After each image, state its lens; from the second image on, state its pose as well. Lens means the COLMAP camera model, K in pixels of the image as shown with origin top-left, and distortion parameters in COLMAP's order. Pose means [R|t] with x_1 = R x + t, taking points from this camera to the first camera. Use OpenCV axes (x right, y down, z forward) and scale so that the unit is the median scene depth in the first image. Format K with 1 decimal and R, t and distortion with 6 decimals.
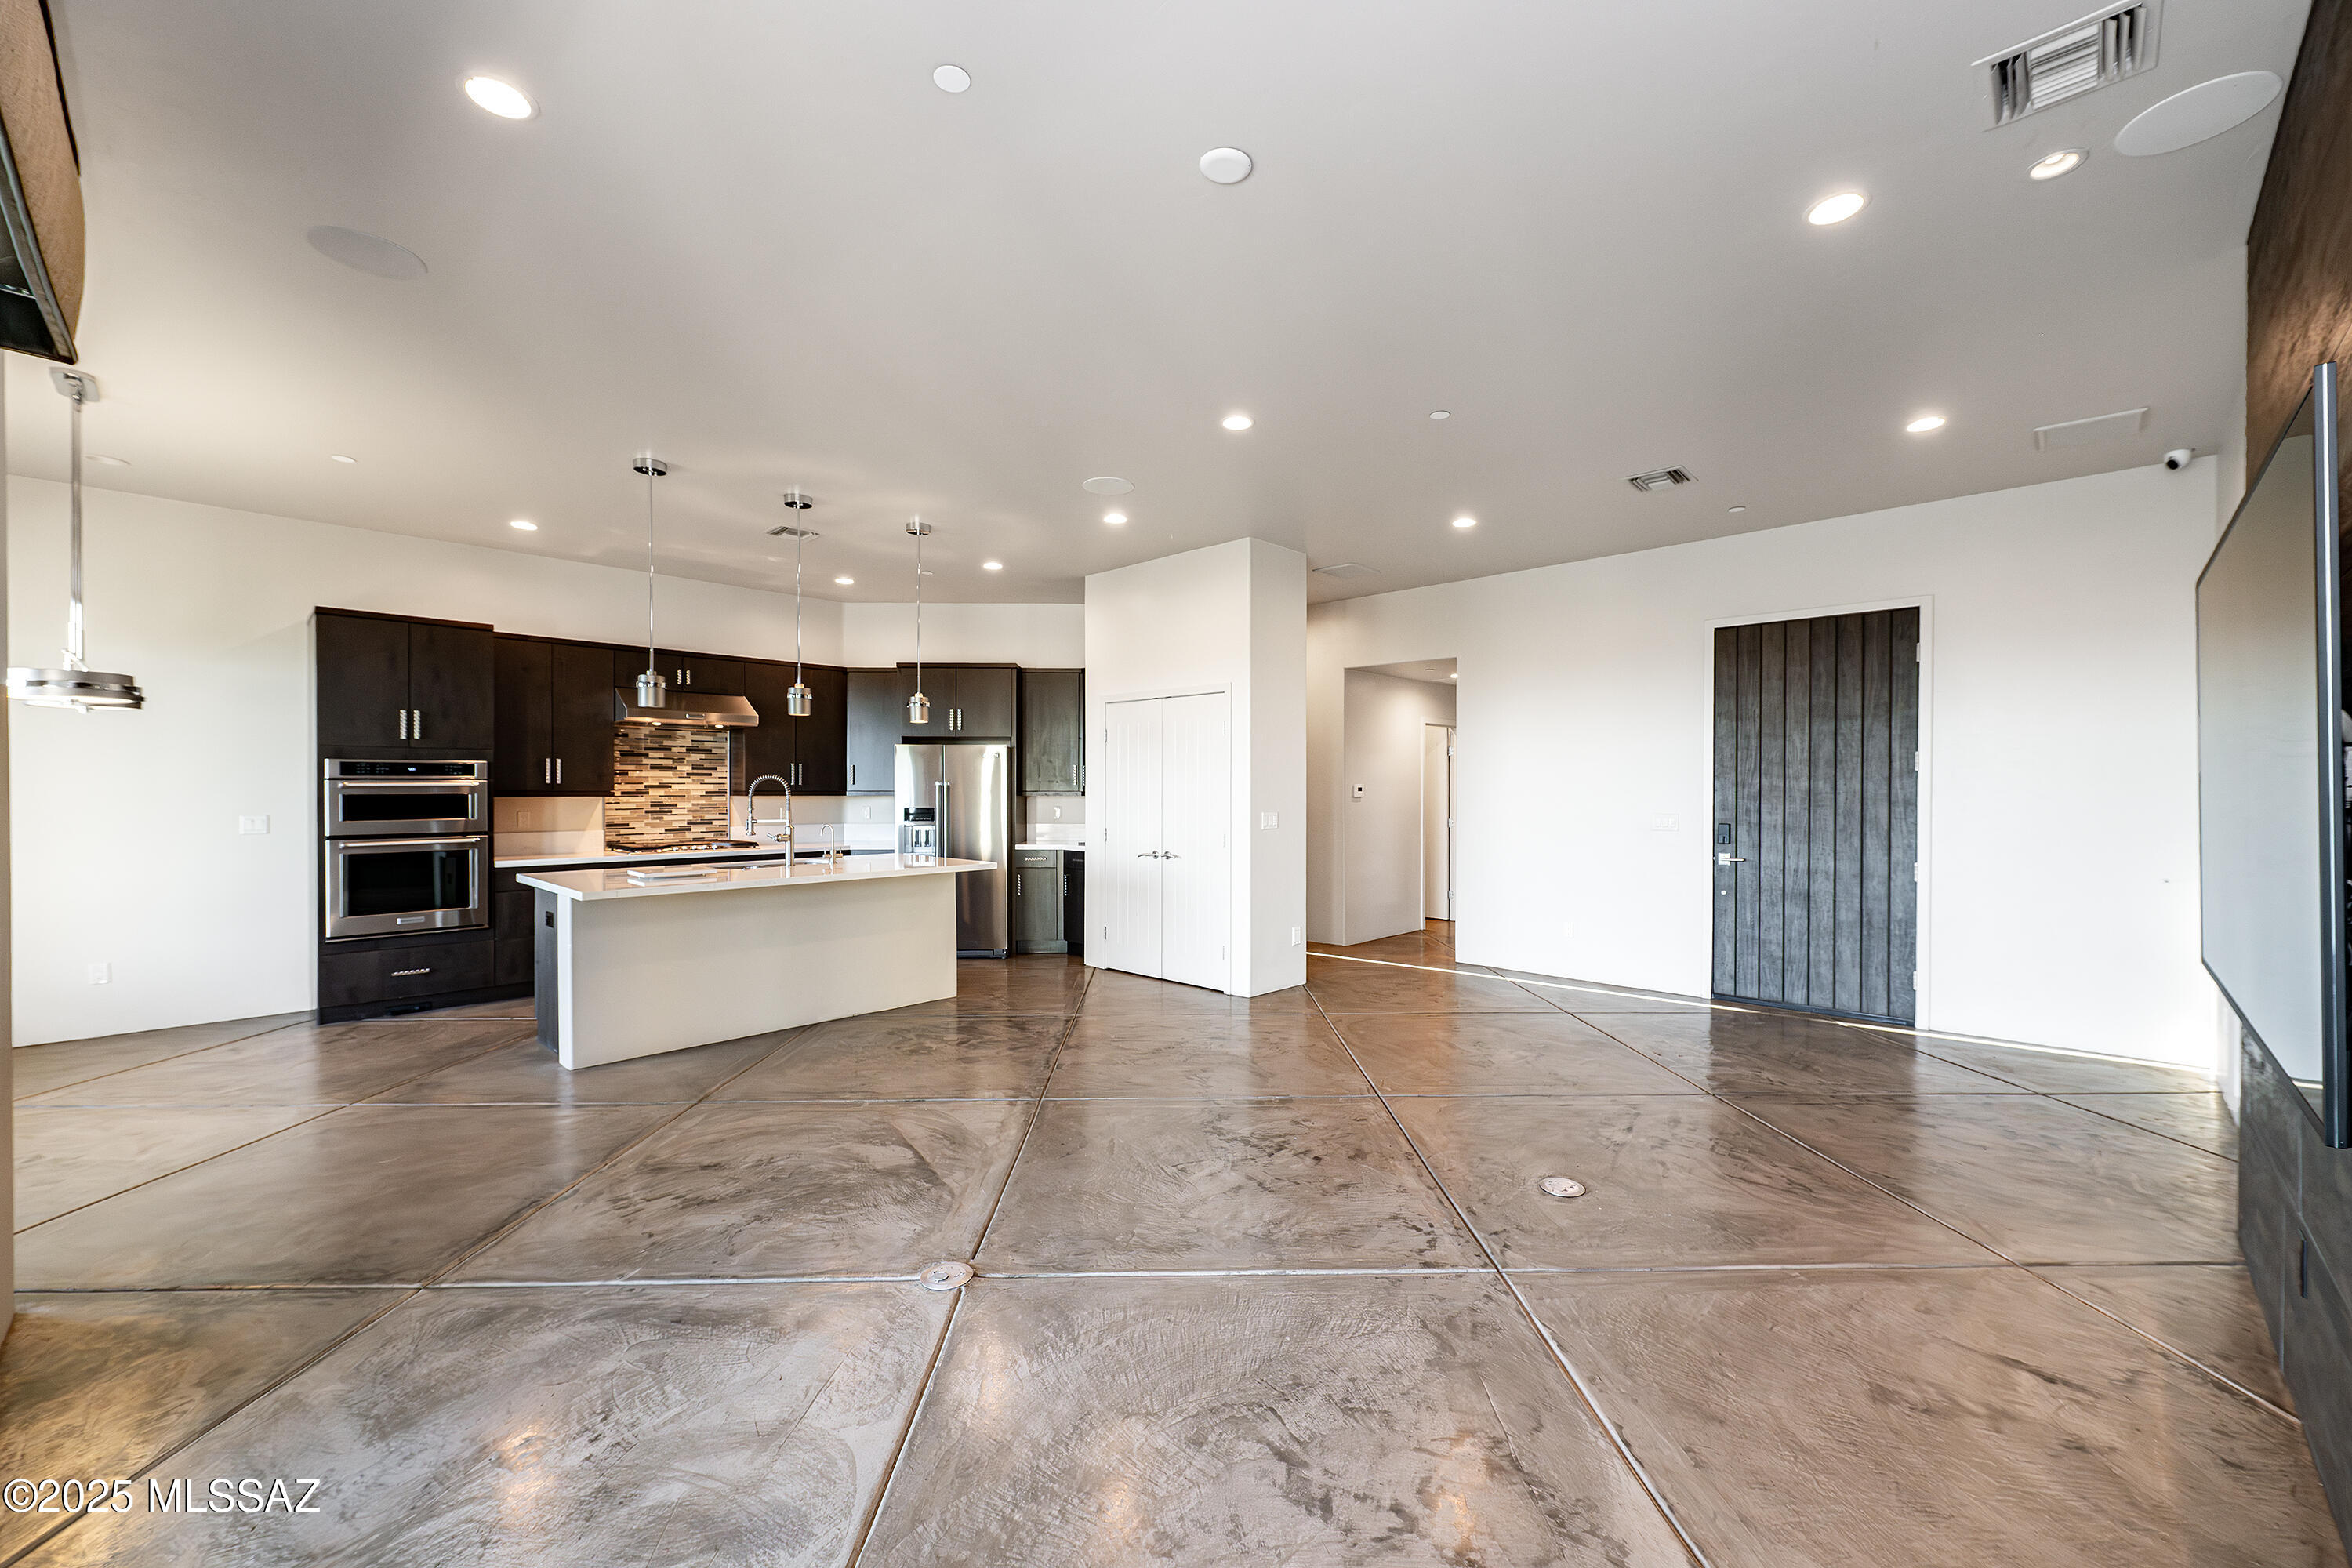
lens RADIAL K [[931.6, 0, 1192.6], [0, 931.6, 793.7], [0, 0, 1]] dist [0.003213, -0.000365]
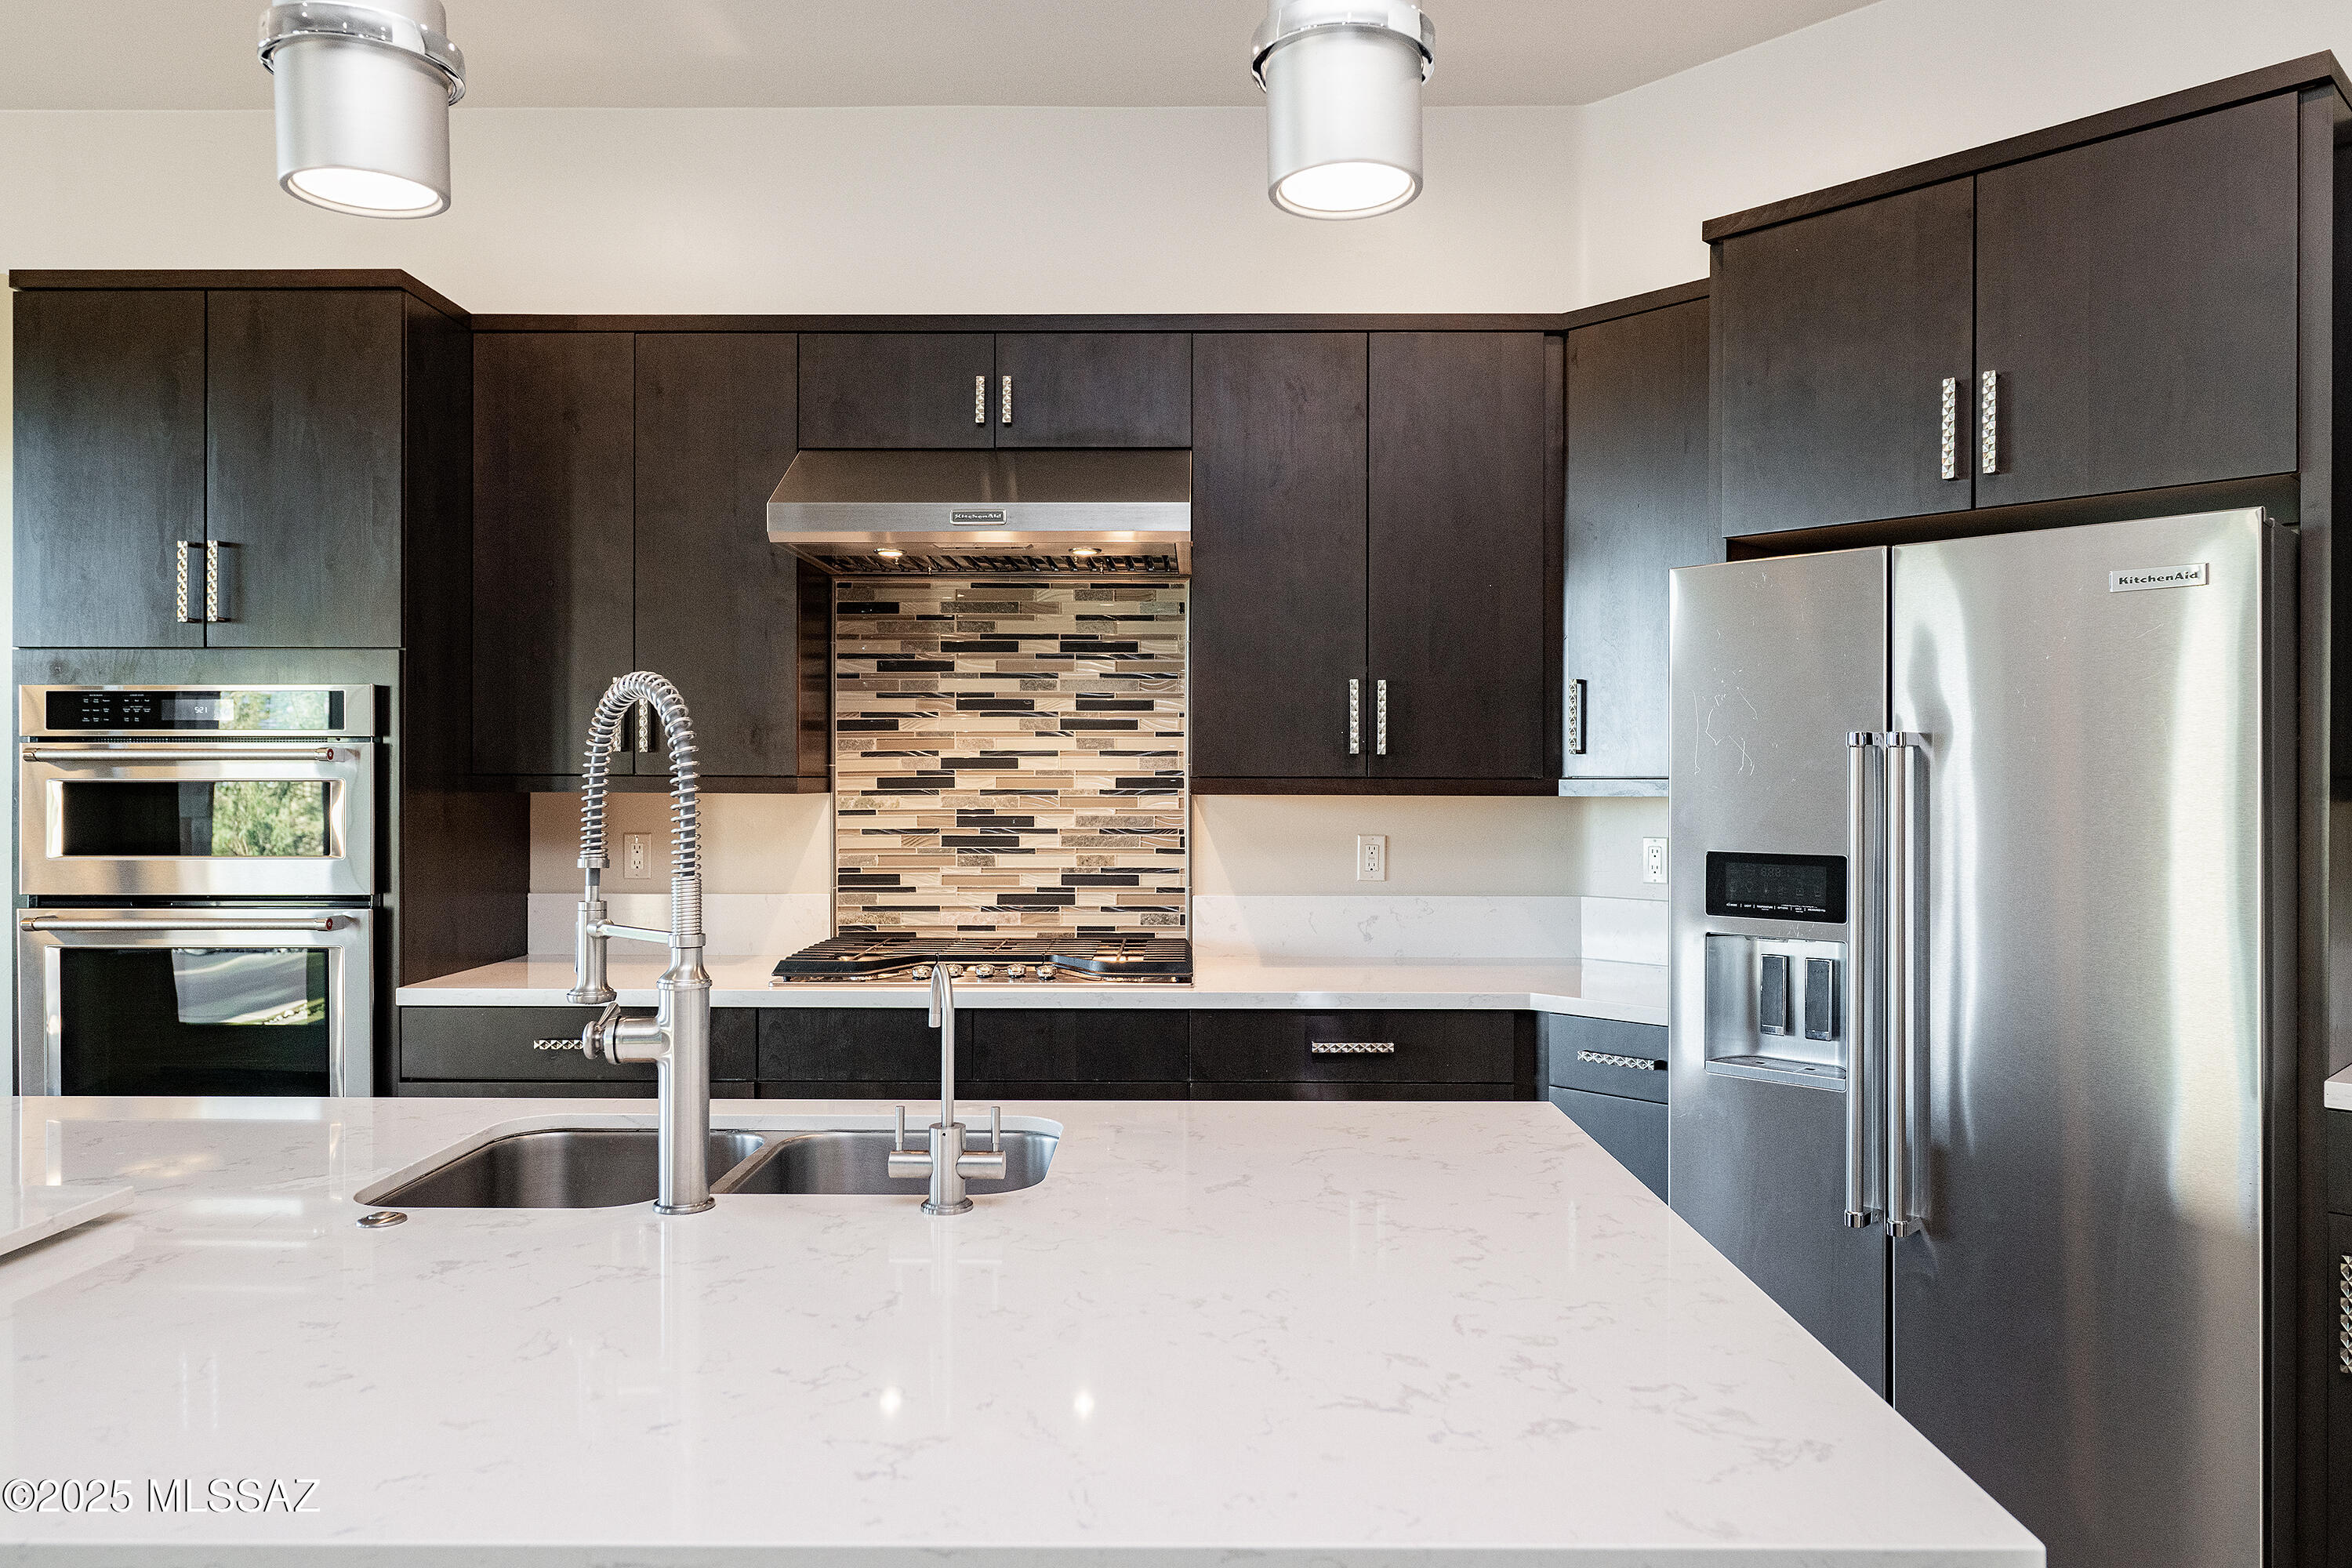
lens RADIAL K [[1598.9, 0, 1179.1], [0, 1598.9, 790.2], [0, 0, 1]] dist [0.022236, -0.003728]
pose [[0.673512, 0.004194, -0.739165, -0.140086], [-0.005889, 0.999983, 0.000308, 0.001230], [0.739153, 0.004145, 0.673525, 0.806806]]
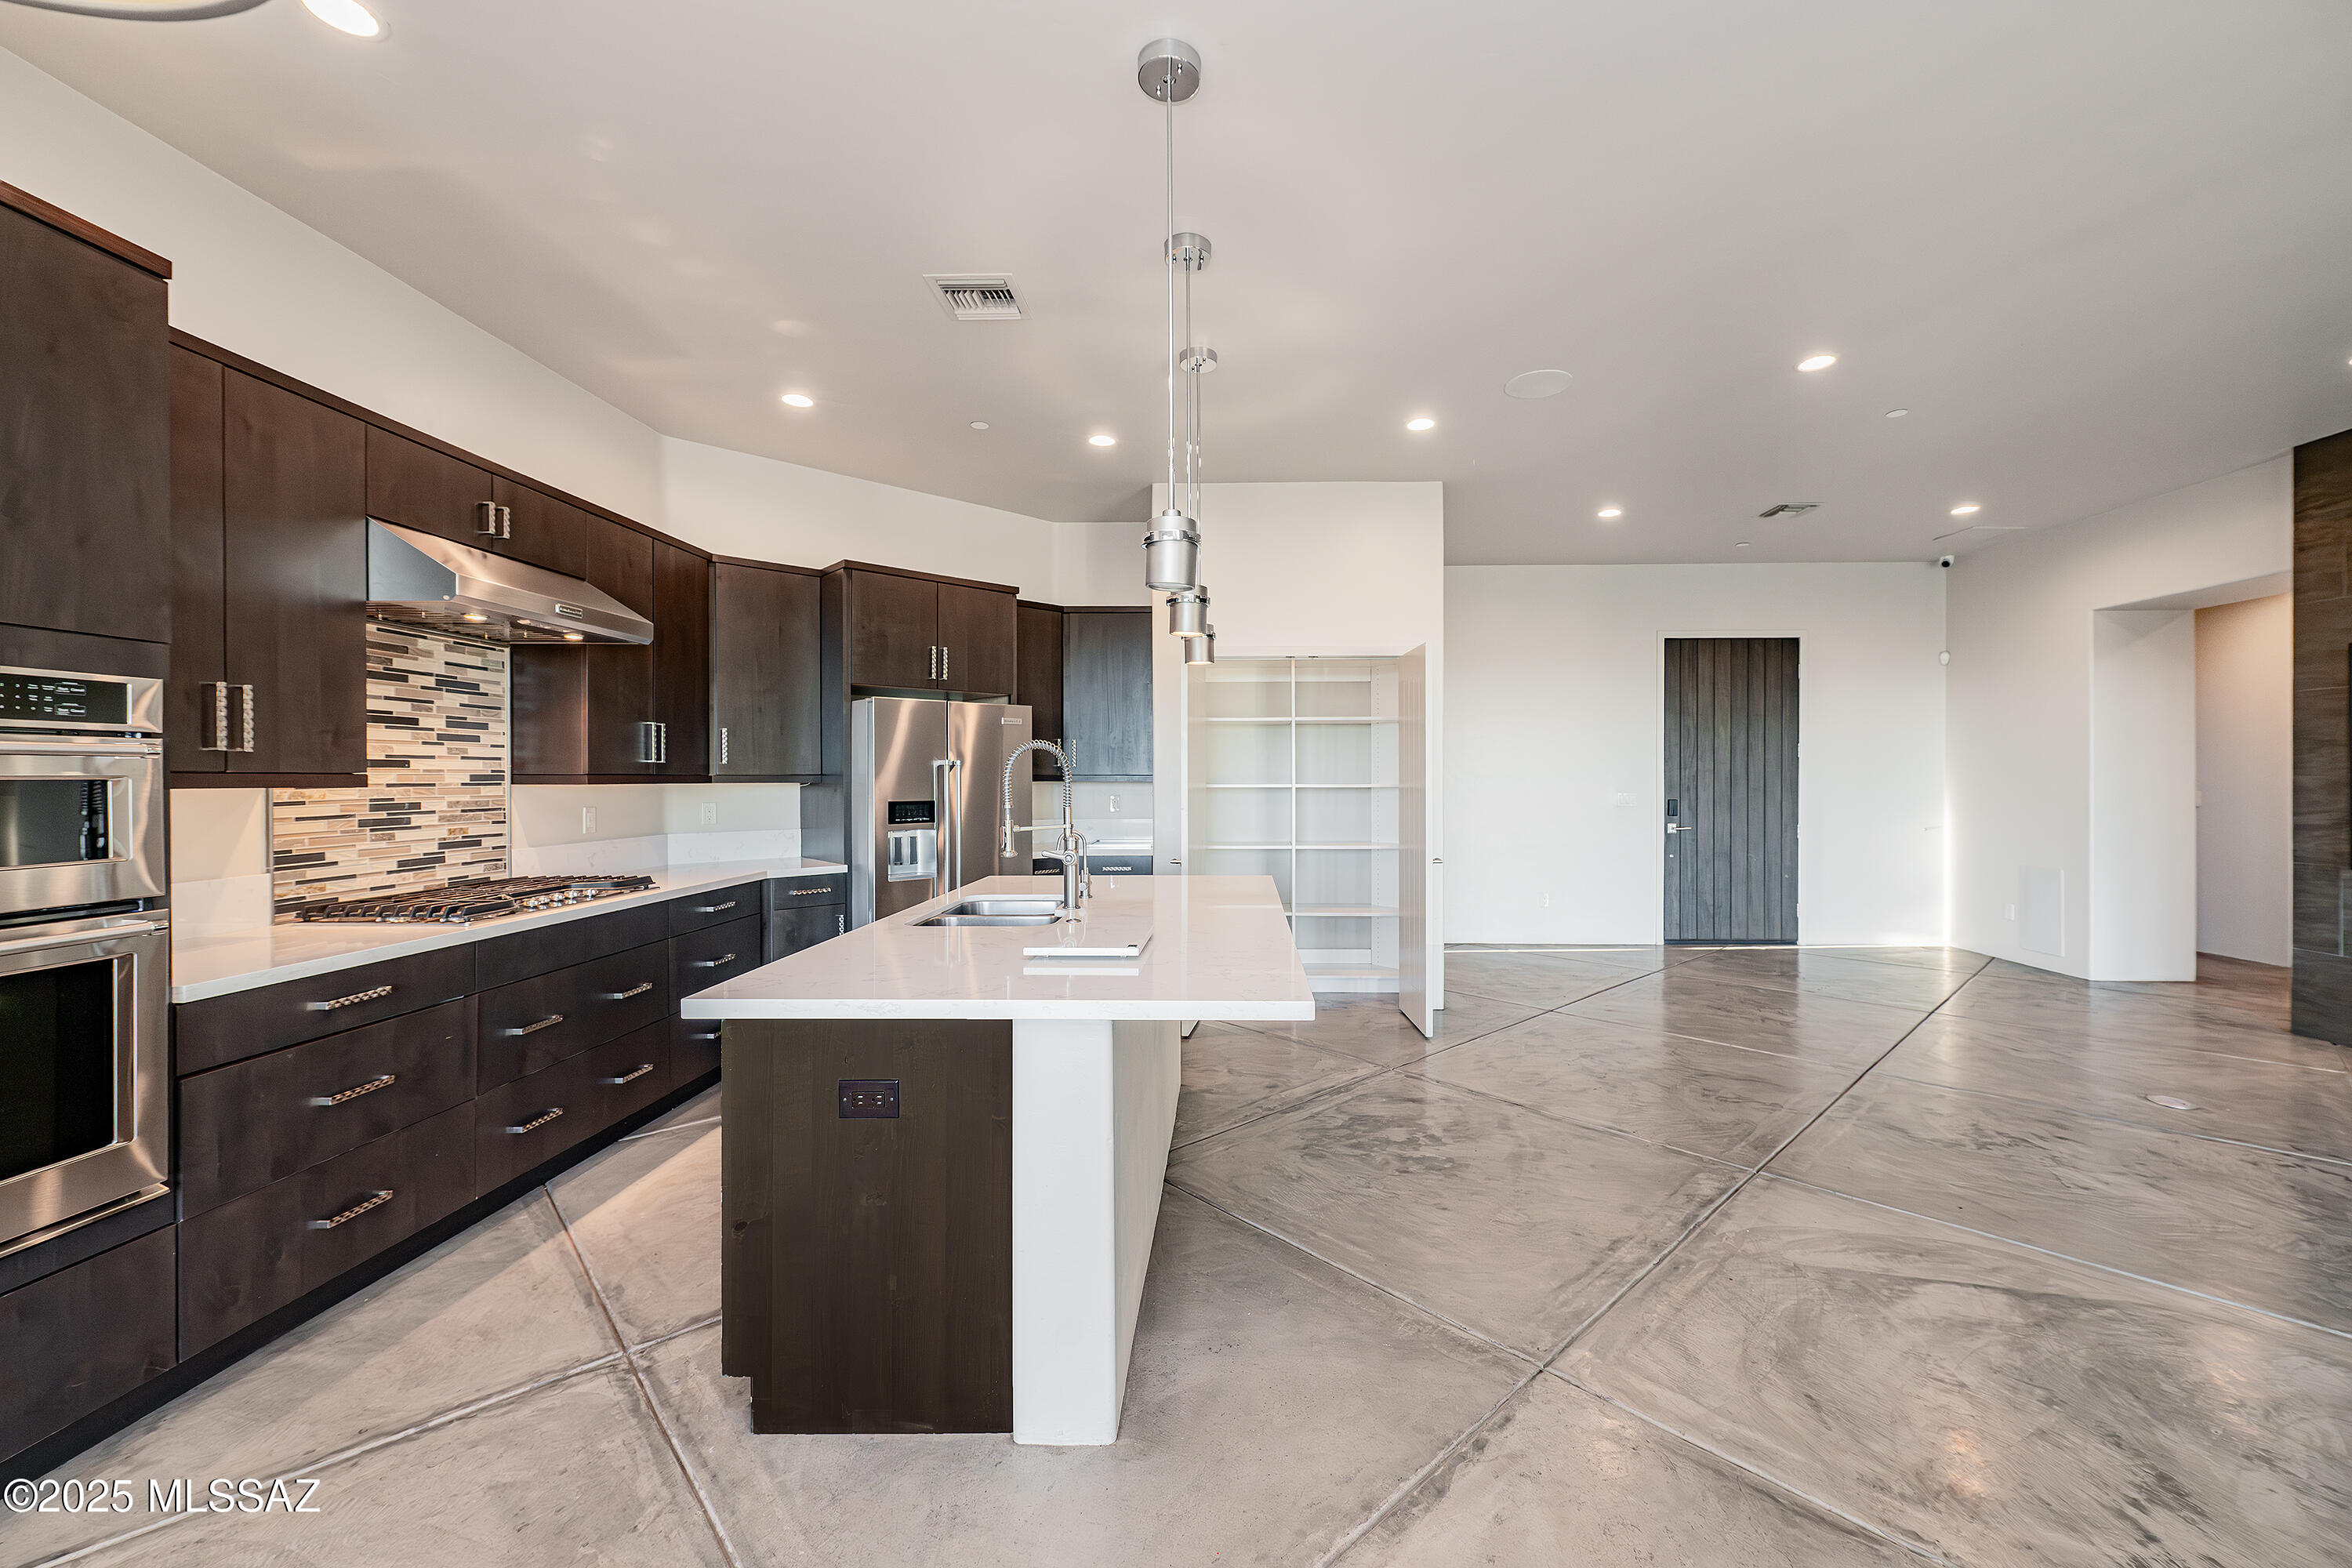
lens RADIAL K [[931.6, 0, 1229.7], [0, 931.6, 779.5], [0, 0, 1]] dist [0.003213, -0.000365]
pose [[0.737093, -0.004743, 0.675774, -0.685860], [0.006700, 0.999978, -0.000289, 0.002760], [-0.675758, 0.004741, 0.737109, 0.499665]]
